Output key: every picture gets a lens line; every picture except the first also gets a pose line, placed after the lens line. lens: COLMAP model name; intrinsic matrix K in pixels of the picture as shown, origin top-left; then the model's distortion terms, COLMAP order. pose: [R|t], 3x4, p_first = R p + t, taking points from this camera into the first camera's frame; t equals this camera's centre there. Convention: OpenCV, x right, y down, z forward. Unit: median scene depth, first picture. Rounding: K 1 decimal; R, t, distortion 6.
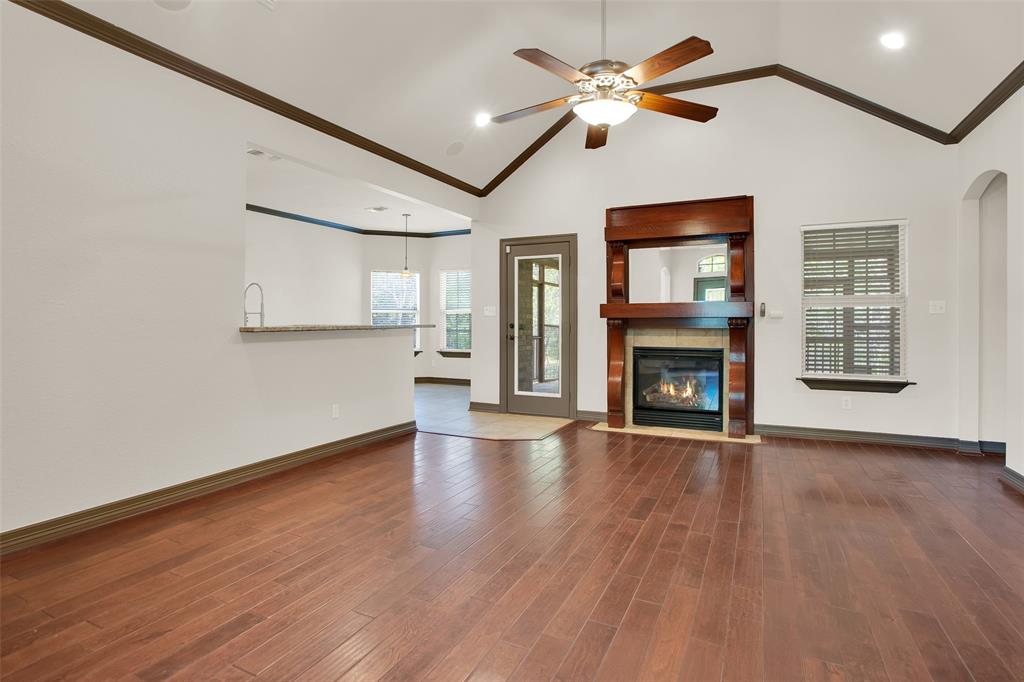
lens RADIAL K [[532.3, 0, 503.7], [0, 532.3, 320.5], [0, 0, 1]] dist [-0.031624, 0.018662]
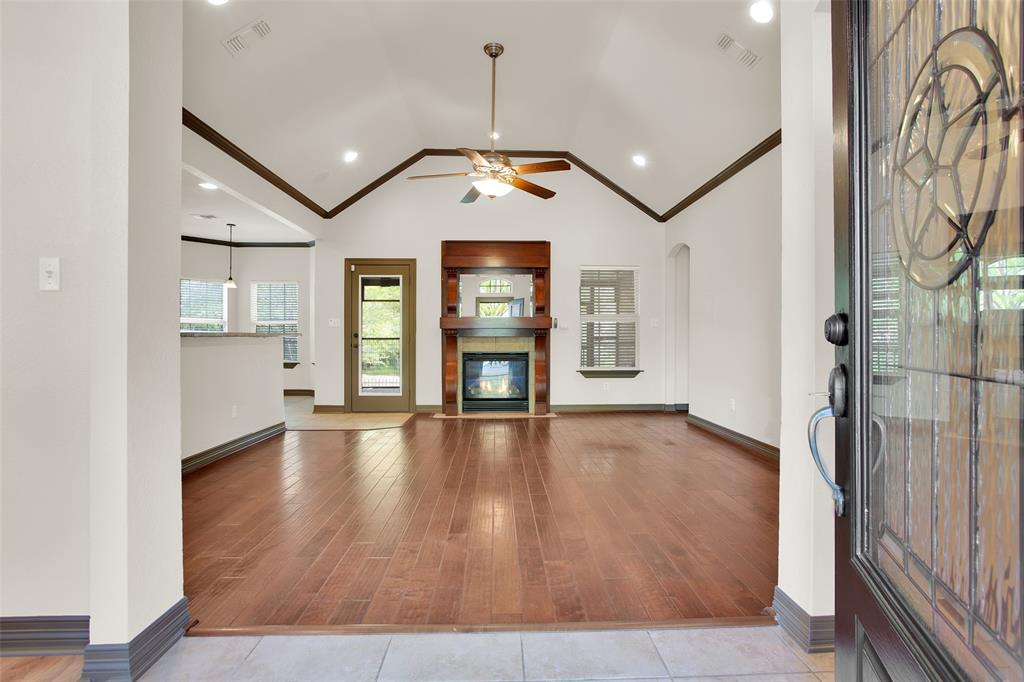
lens RADIAL K [[532.3, 0, 520.8], [0, 532.3, 332.3], [0, 0, 1]] dist [-0.031624, 0.018662]
pose [[0.880094, 0.002790, 0.474791, -0.237966], [-0.001385, 0.999994, -0.003311, 0.007605], [-0.474797, 0.002256, 0.880093, -0.181079]]
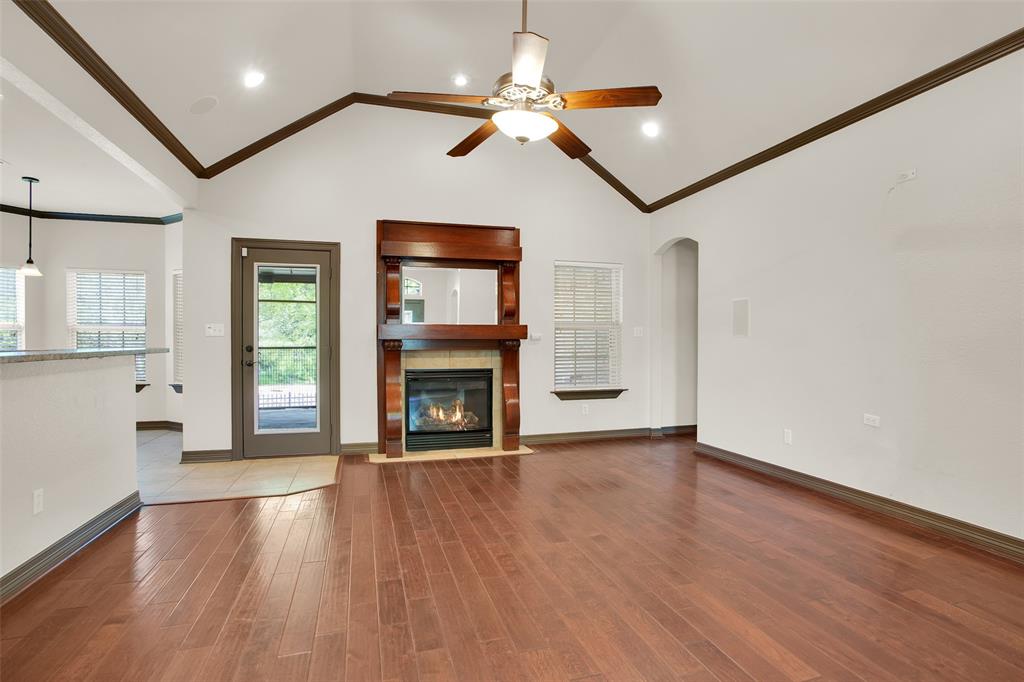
lens RADIAL K [[532.3, 0, 538.4], [0, 532.3, 339.3], [0, 0, 1]] dist [-0.031624, 0.018662]
pose [[0.724728, 0.000213, 0.689036, -0.240138], [-0.000748, 1.000000, 0.000478, -0.005650], [-0.689035, -0.000861, 0.724727, 0.150575]]
